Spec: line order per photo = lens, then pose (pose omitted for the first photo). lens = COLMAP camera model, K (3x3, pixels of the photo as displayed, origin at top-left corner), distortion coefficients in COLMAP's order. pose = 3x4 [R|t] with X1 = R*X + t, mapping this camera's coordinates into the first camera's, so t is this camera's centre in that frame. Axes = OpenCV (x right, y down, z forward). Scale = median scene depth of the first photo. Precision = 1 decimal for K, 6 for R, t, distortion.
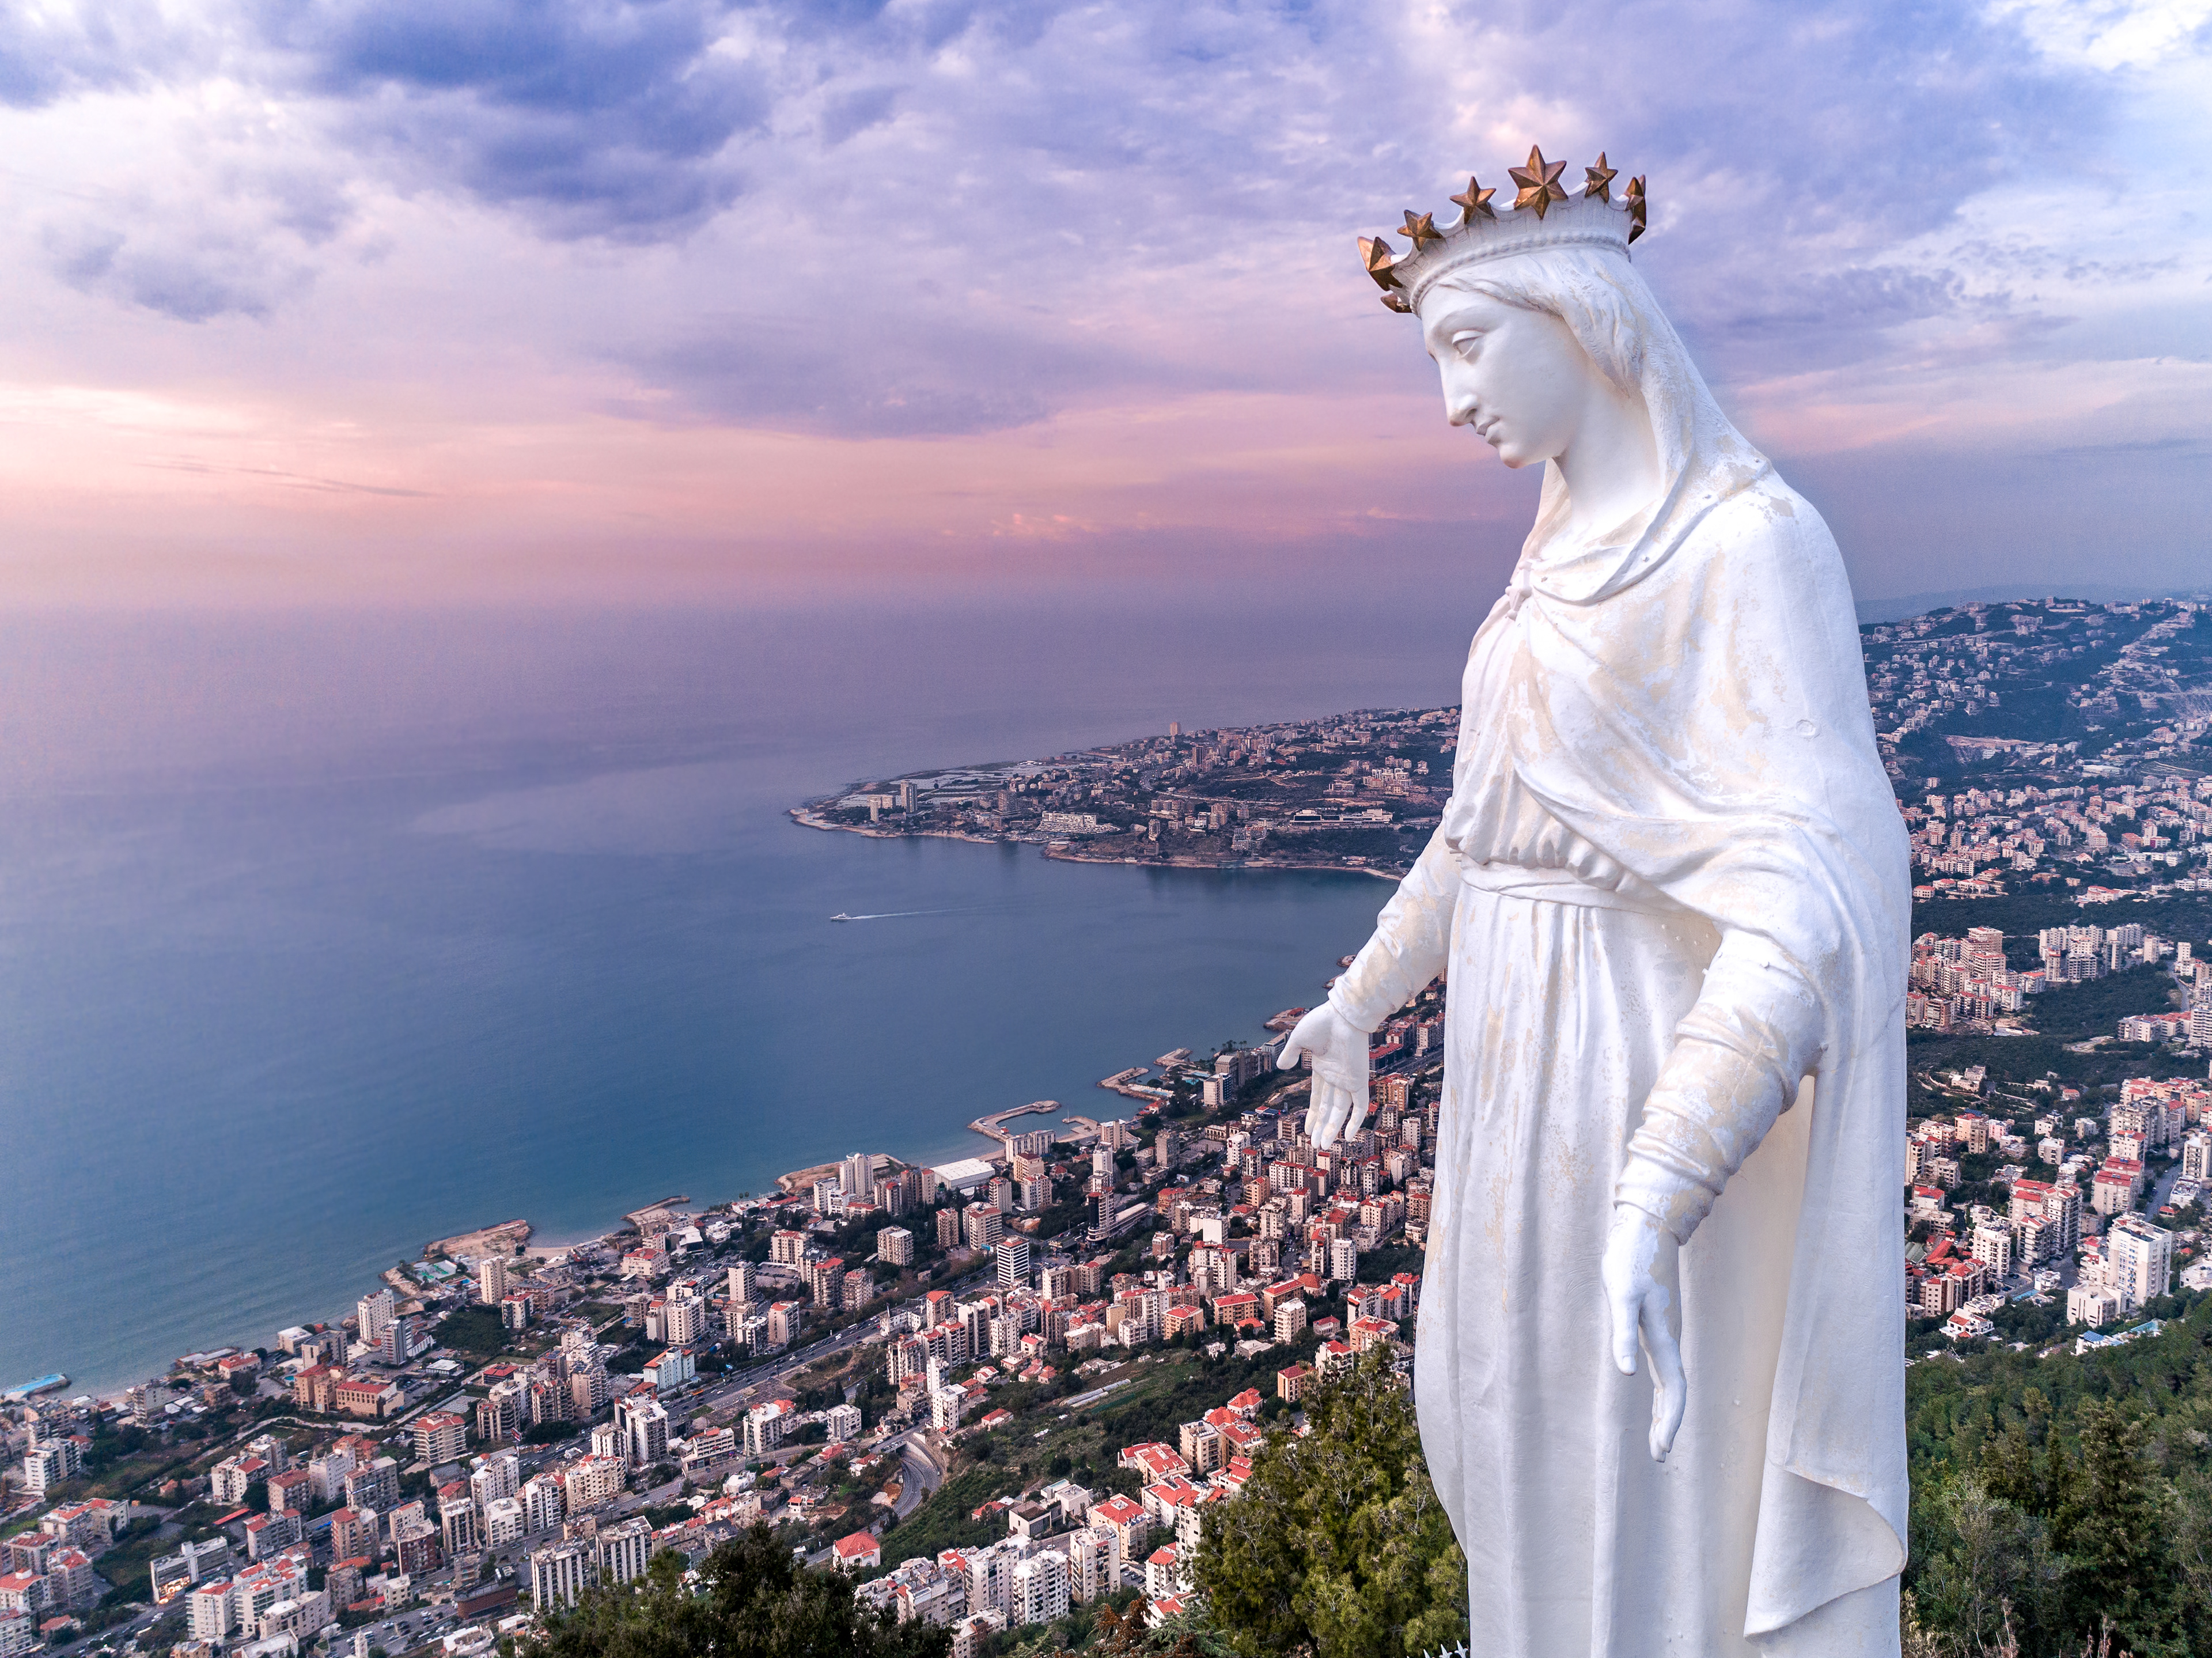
lens RADIAL K [[1549.7, 0, 1106.4], [0, 1549.7, 788.9], [0, 0, 1]] dist [0.014987, 0.003458]
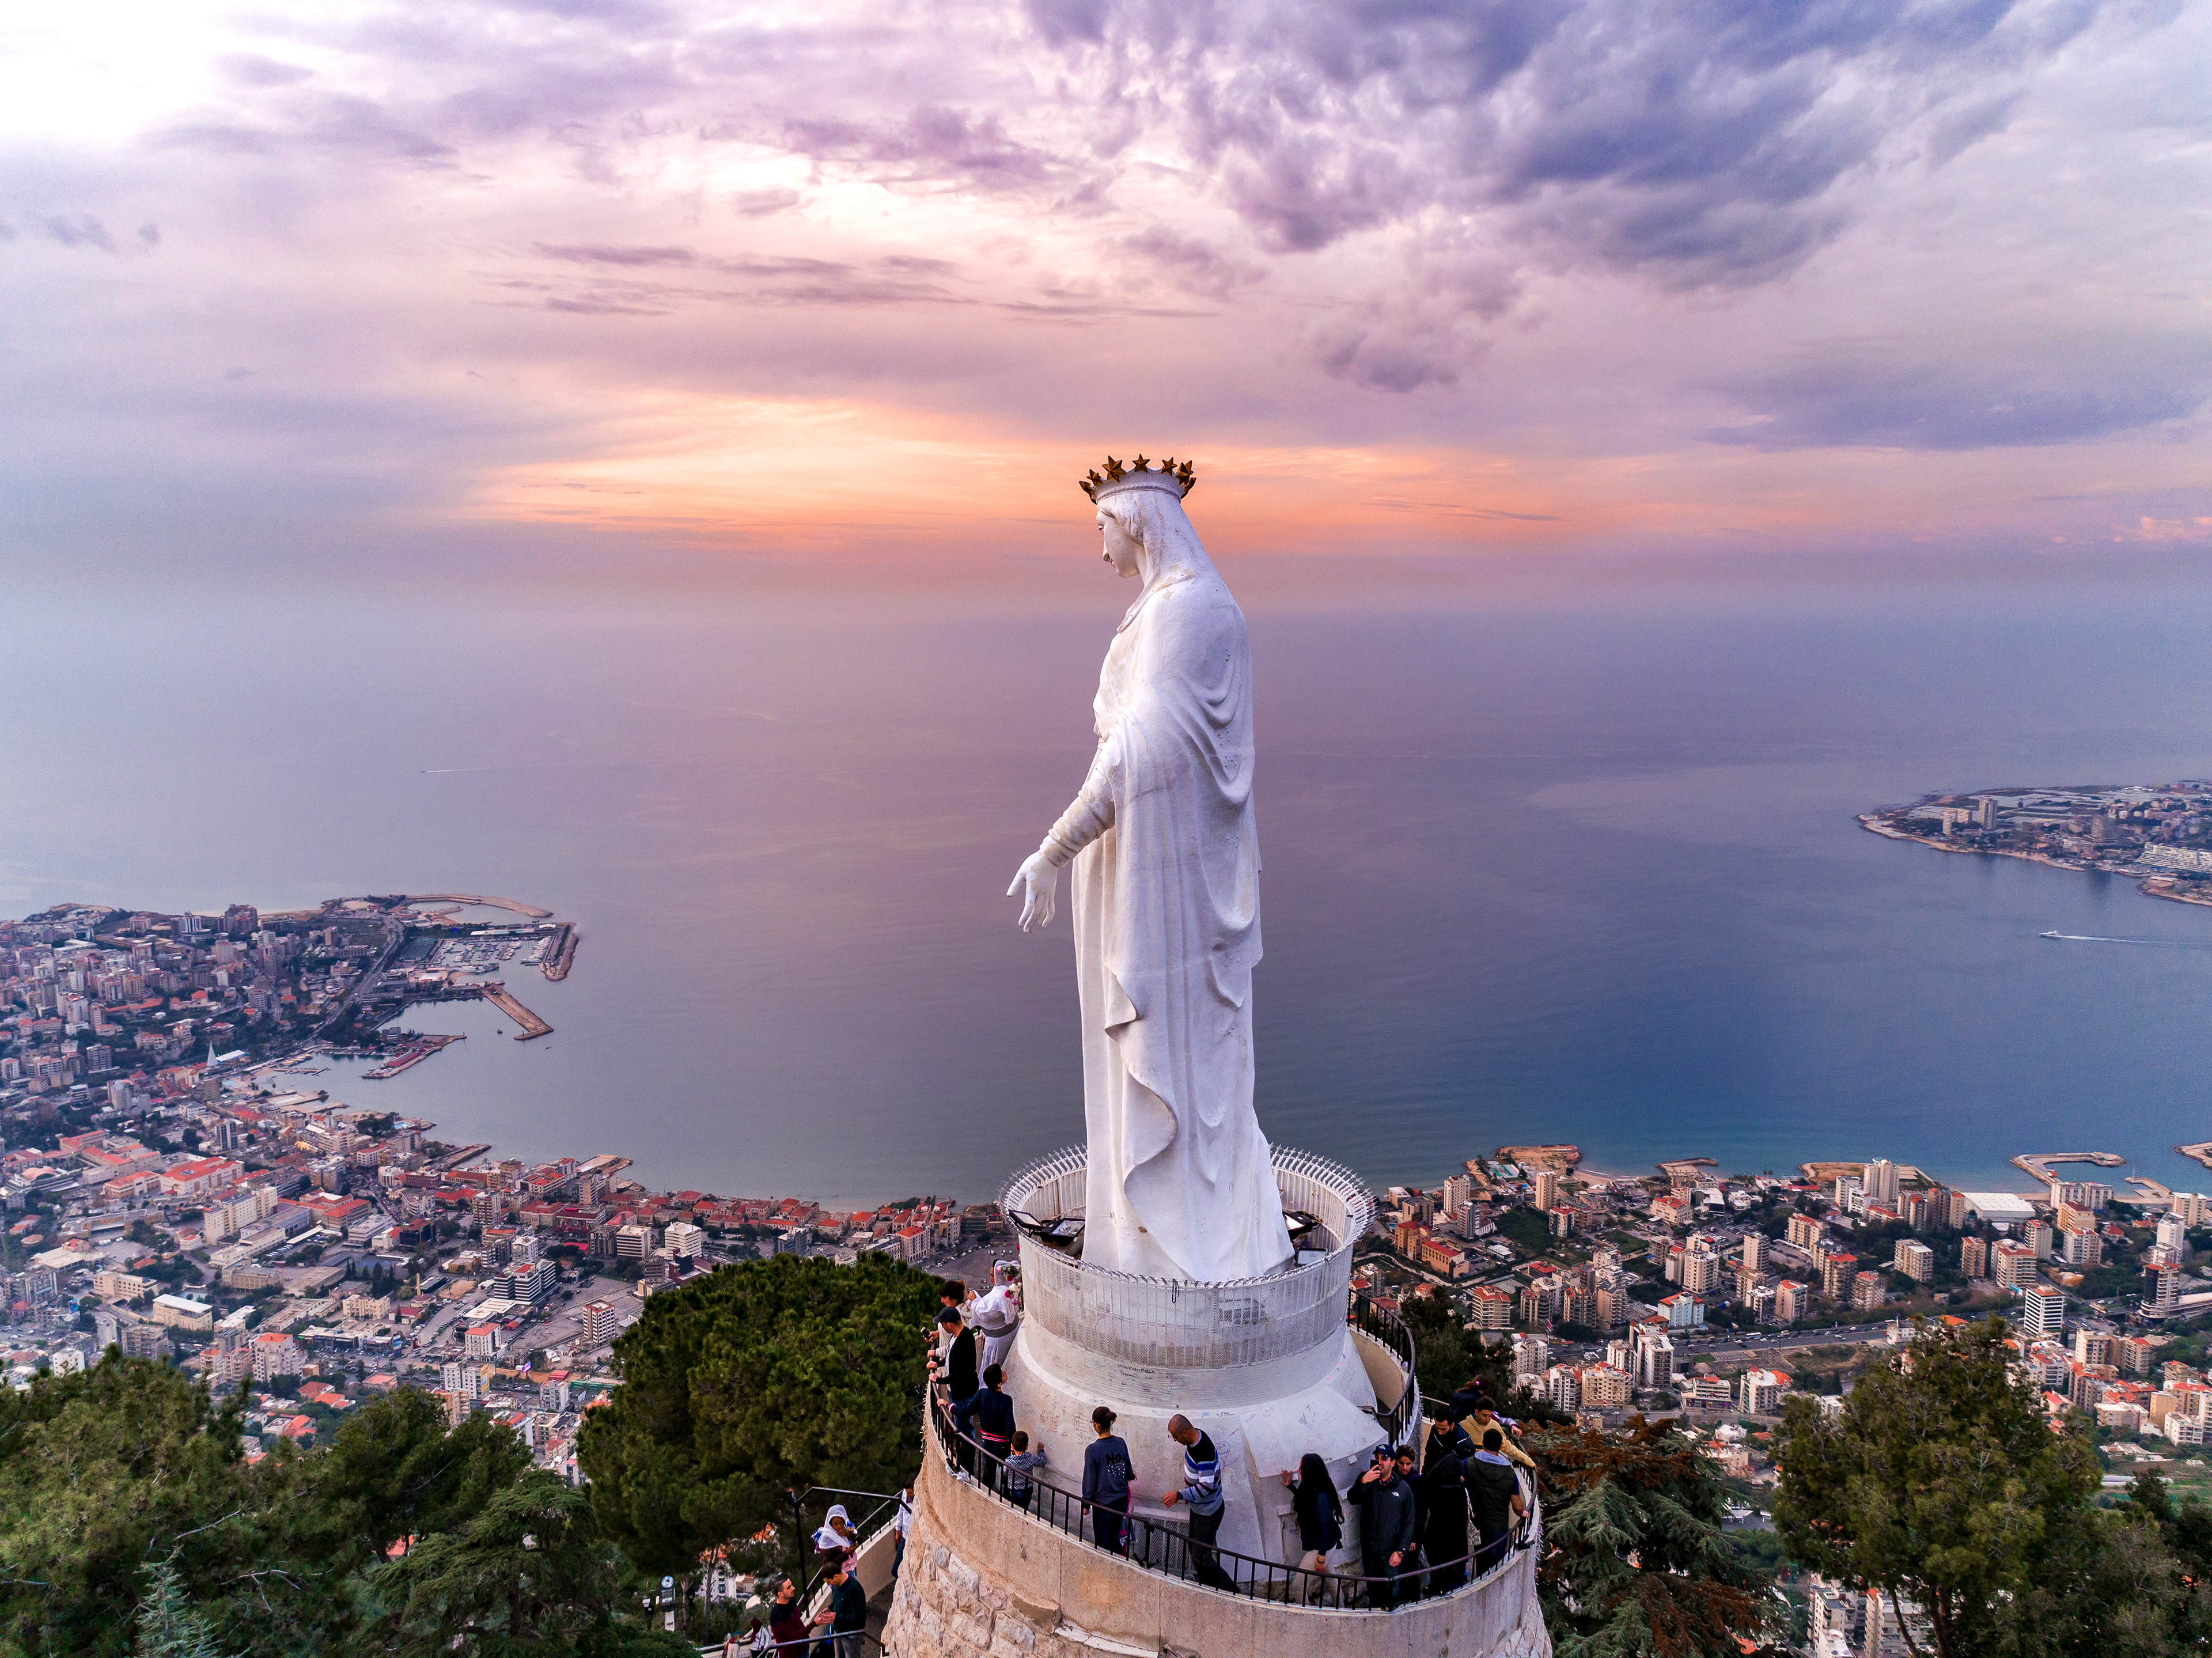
lens RADIAL K [[1549.7, 0, 1106.4], [0, 1549.7, 788.9], [0, 0, 1]] dist [0.014987, 0.003458]
pose [[0.724415, 0.087567, -0.683779, 0.143081], [-0.095190, 0.995104, 0.026589, 0.017189], [0.682760, 0.045828, 0.729204, -0.091639]]
